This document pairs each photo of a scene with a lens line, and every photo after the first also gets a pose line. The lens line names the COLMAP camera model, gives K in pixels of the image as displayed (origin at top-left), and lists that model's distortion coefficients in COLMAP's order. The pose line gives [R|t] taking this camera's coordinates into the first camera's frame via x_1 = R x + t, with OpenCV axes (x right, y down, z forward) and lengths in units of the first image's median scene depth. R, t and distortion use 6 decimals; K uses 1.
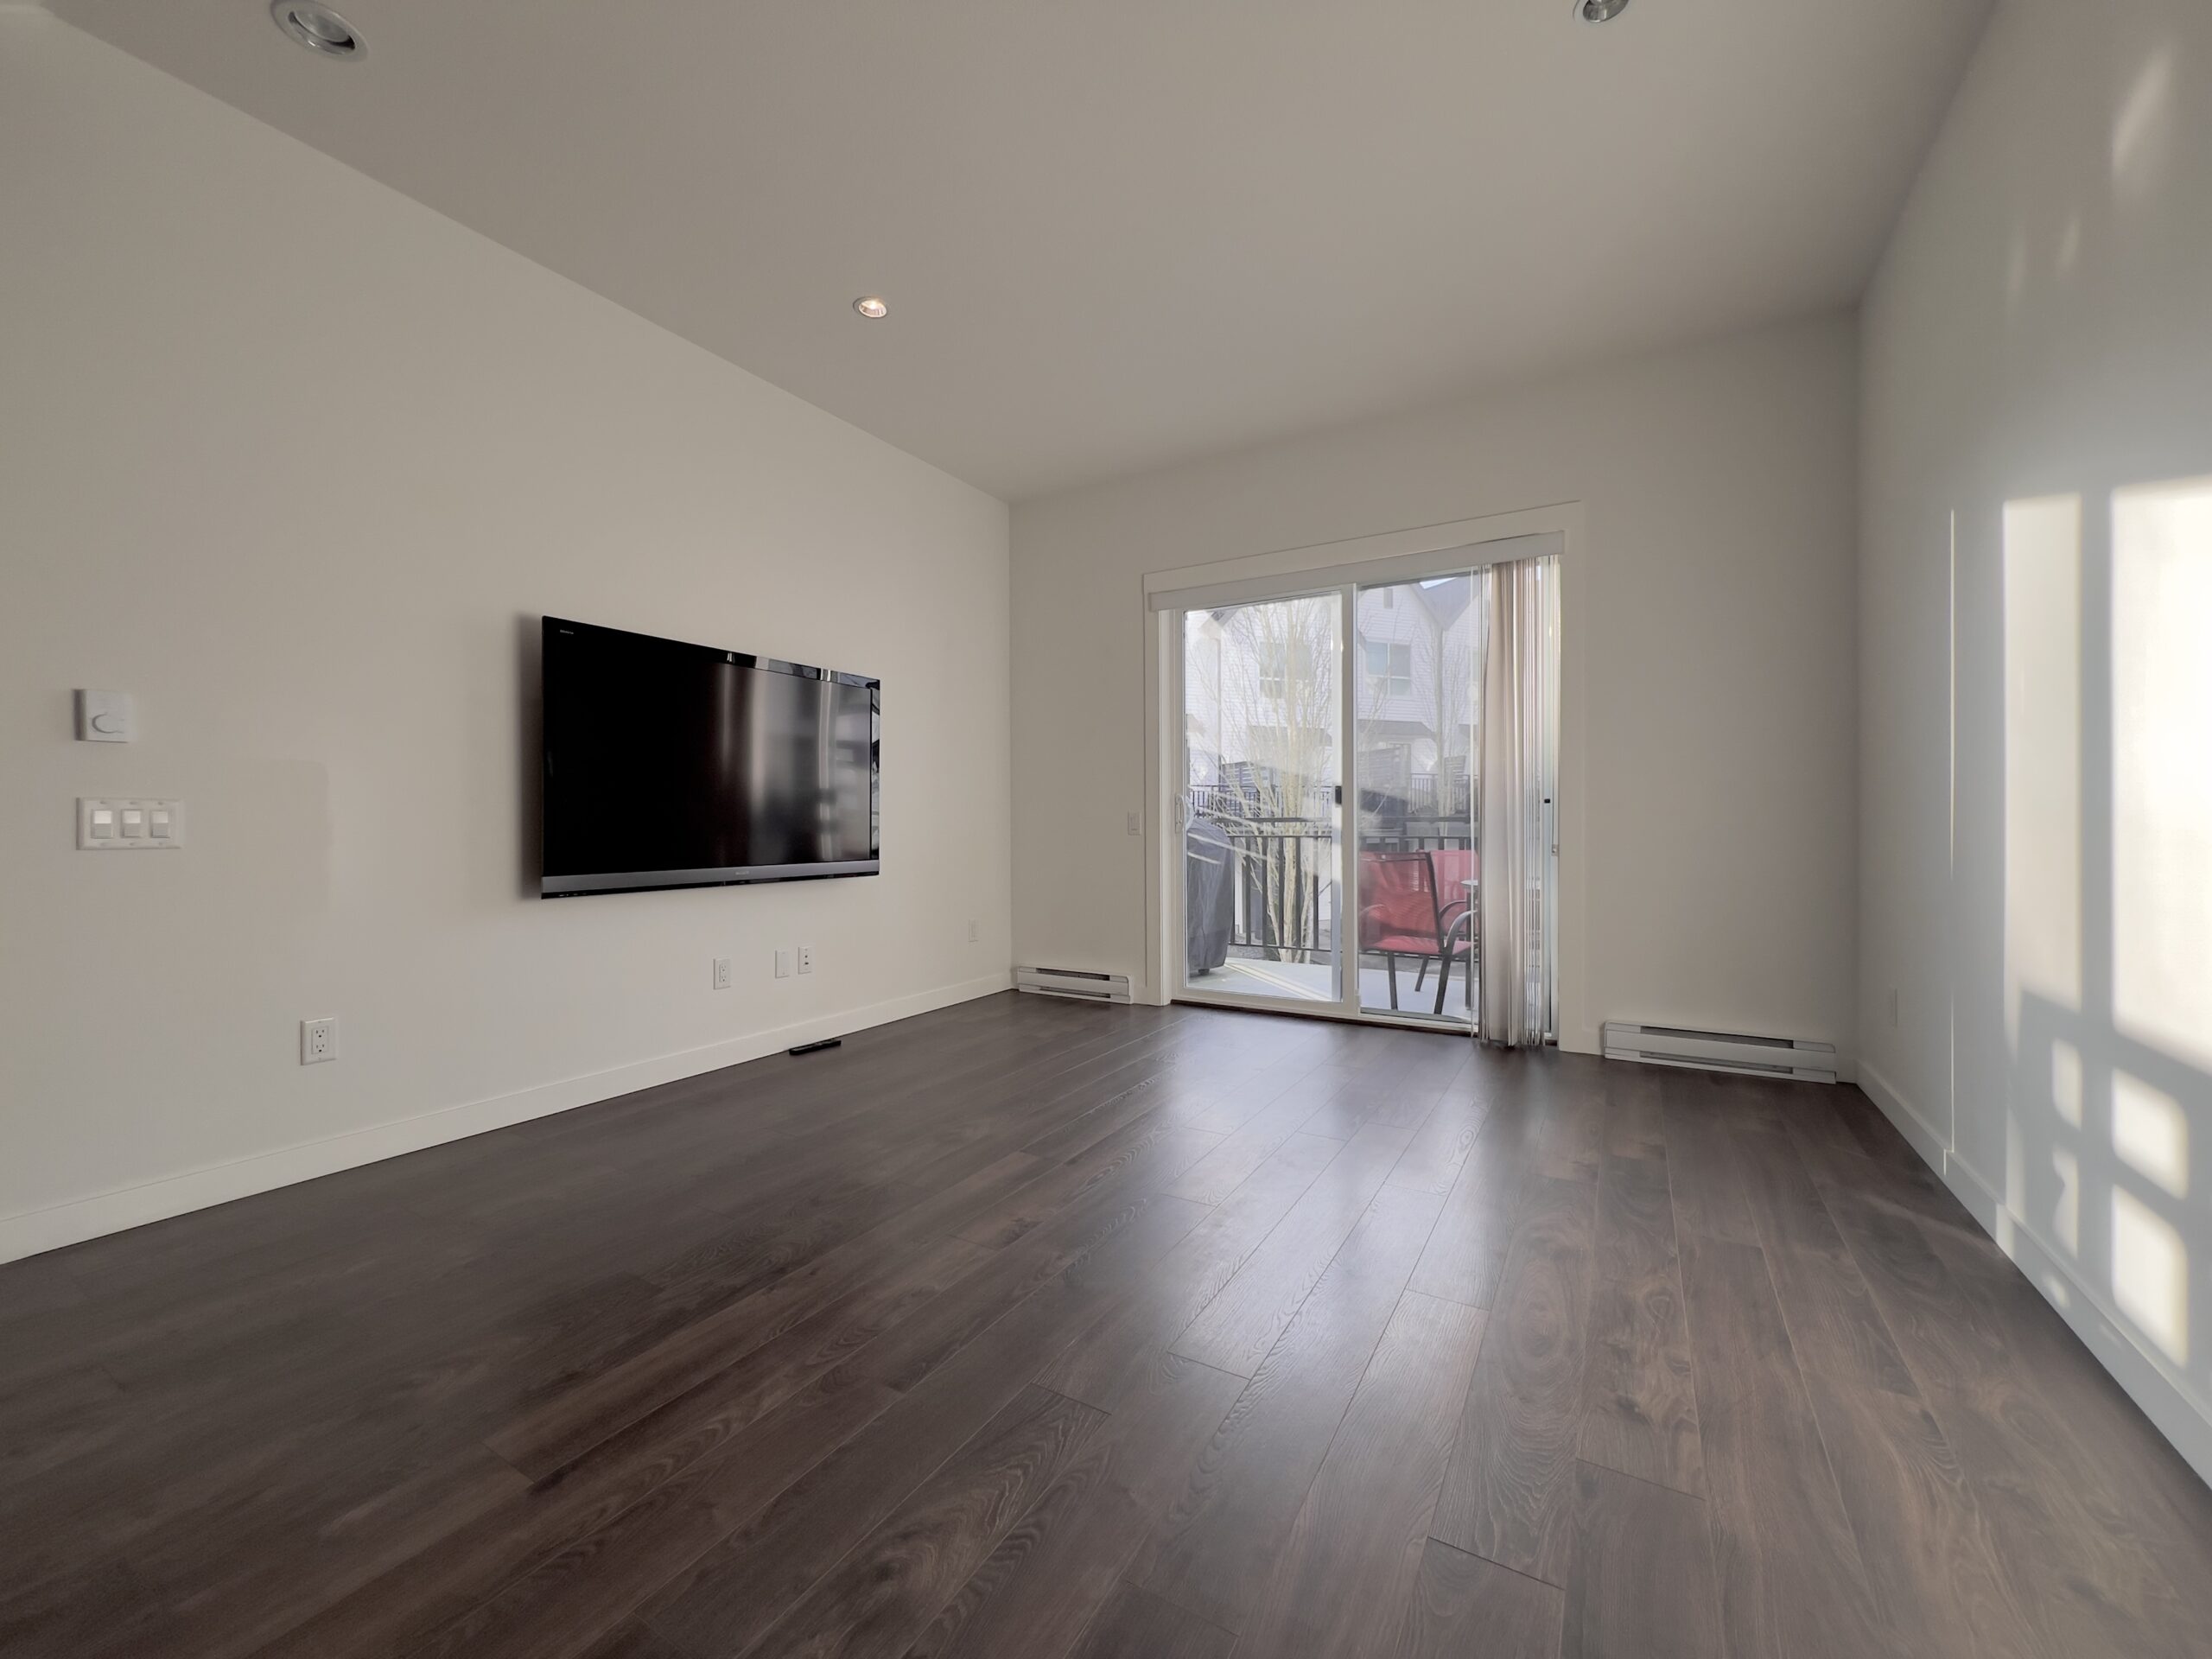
lens RADIAL K [[884.1, 0, 1097.6], [0, 884.1, 834.9], [0, 0, 1]] dist [0.000650, -0.000164]
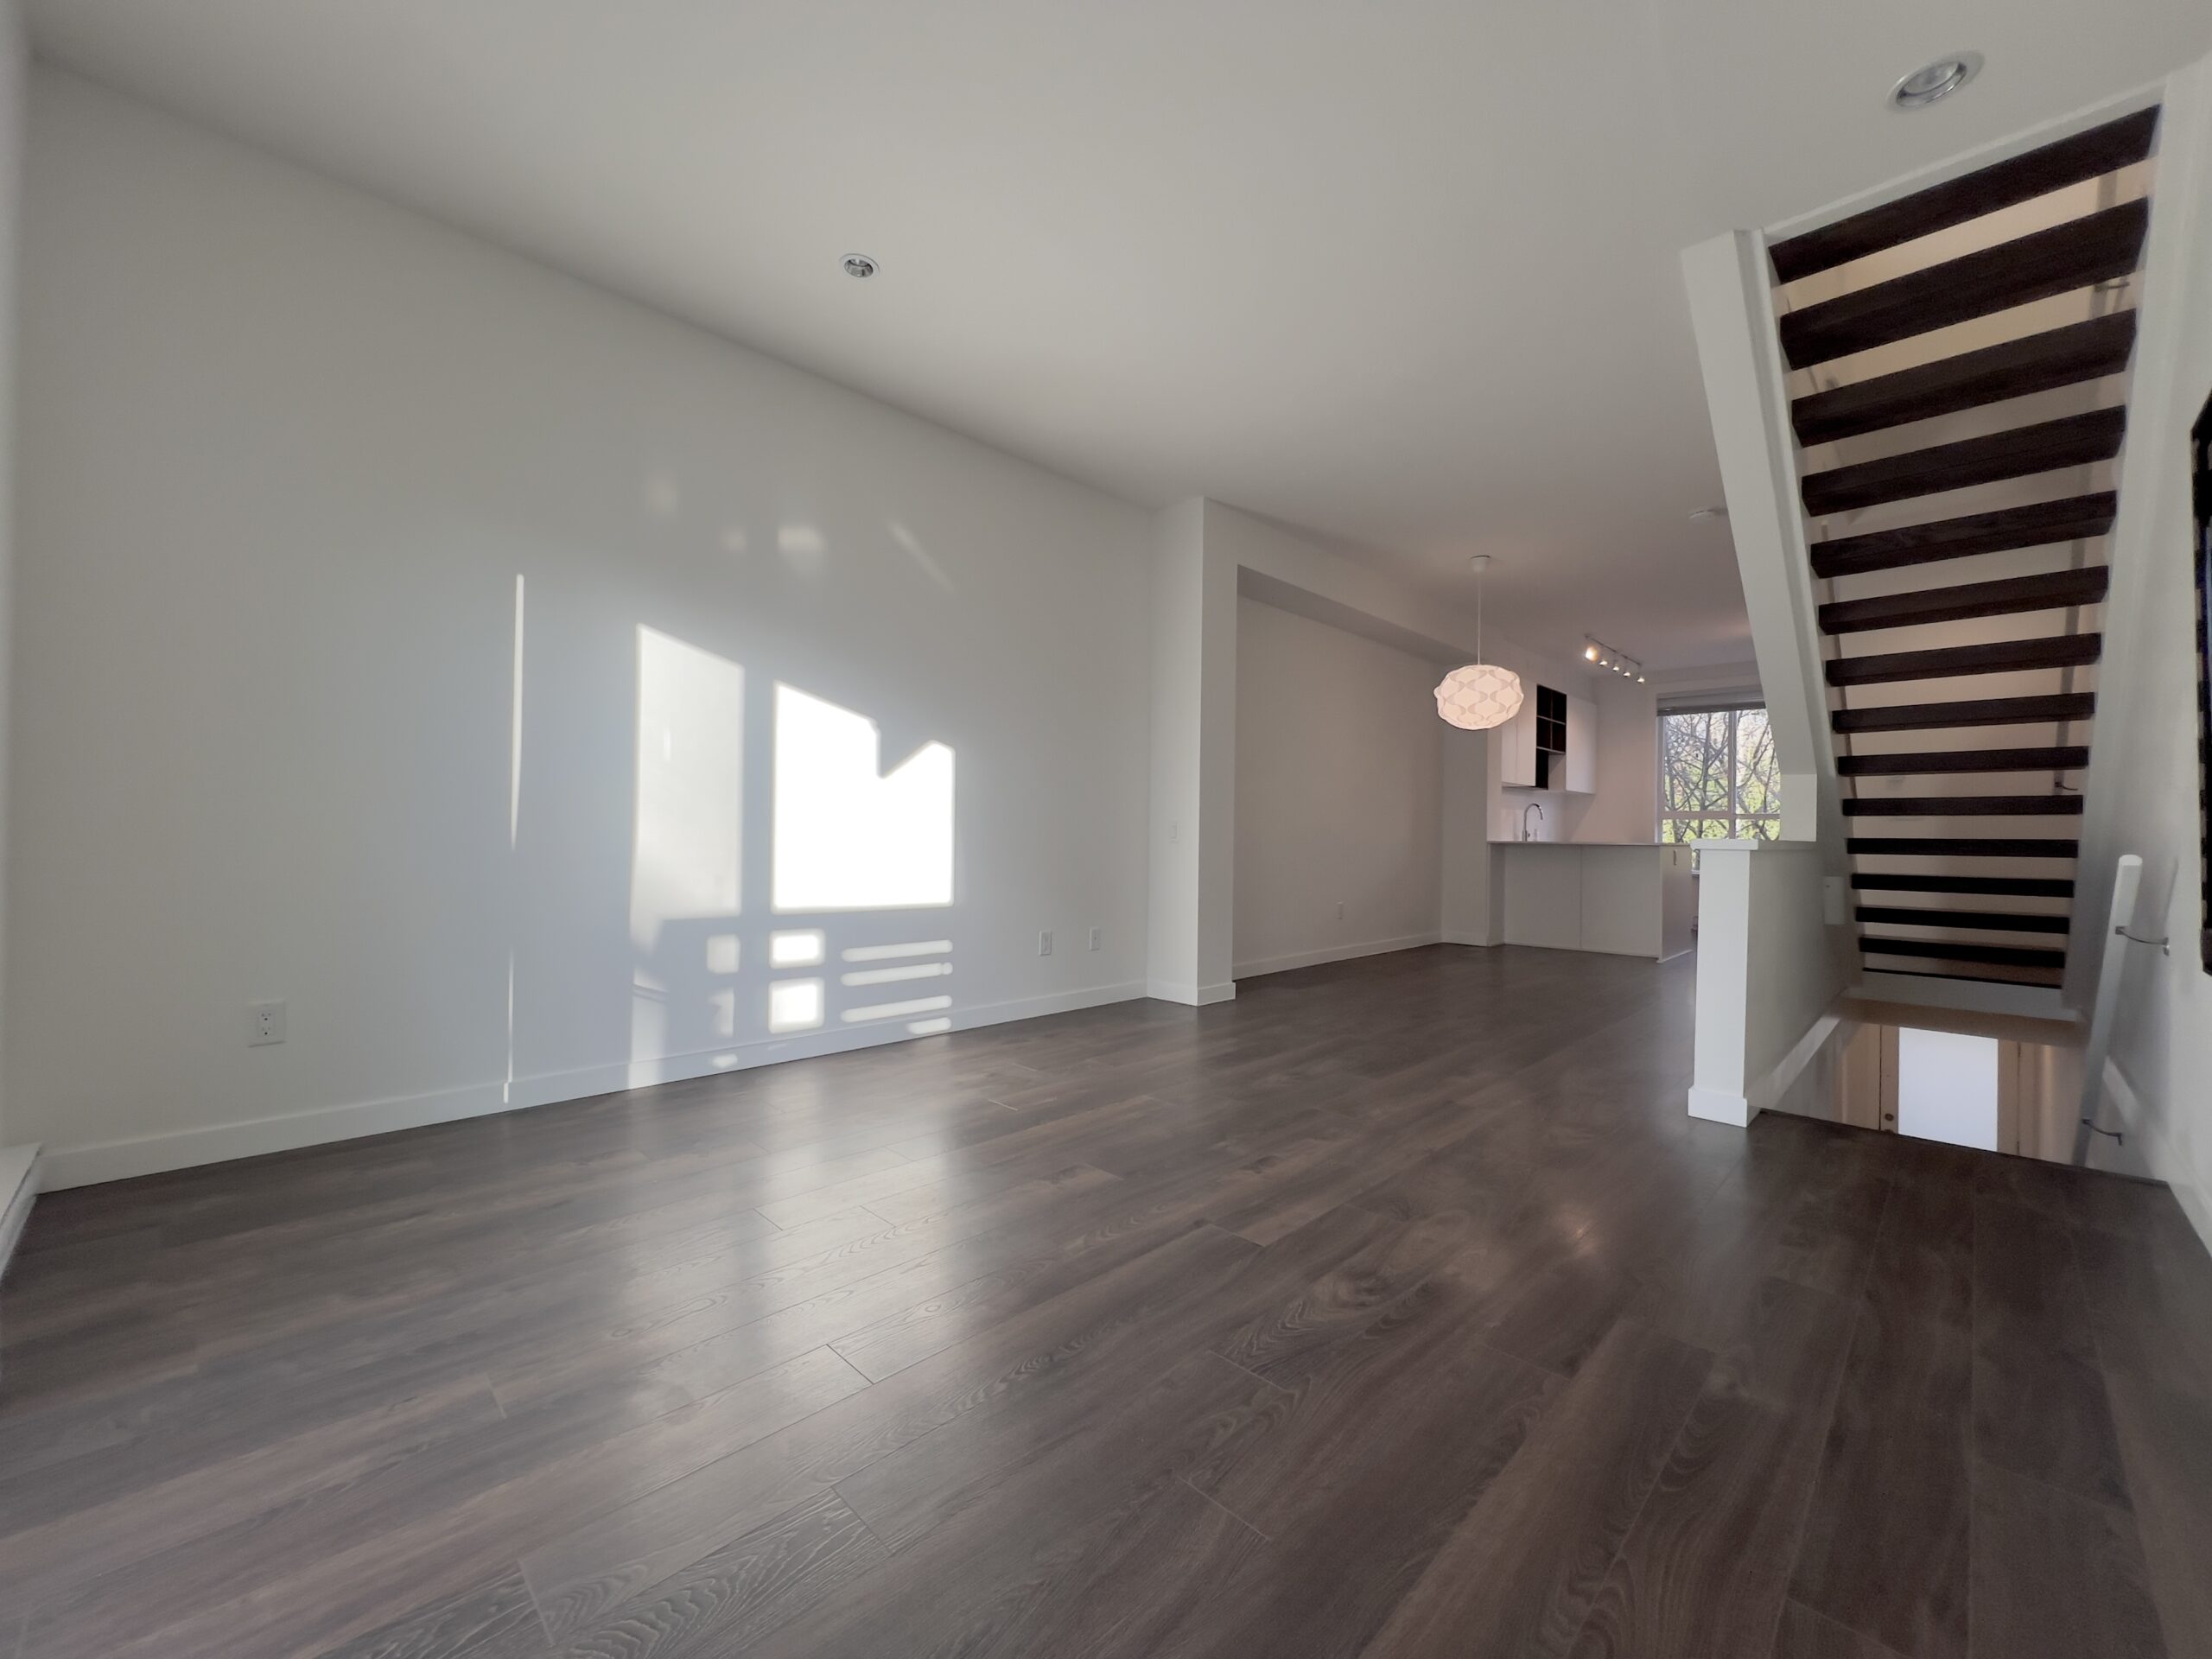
lens RADIAL K [[884.1, 0, 1095.6], [0, 884.1, 829.6], [0, 0, 1]] dist [0.000650, -0.000164]
pose [[-0.970568, -0.003950, 0.240796, -0.159098], [-0.004214, 0.999991, -0.000581, -0.005466], [-0.240791, -0.001579, -0.970576, 2.166583]]
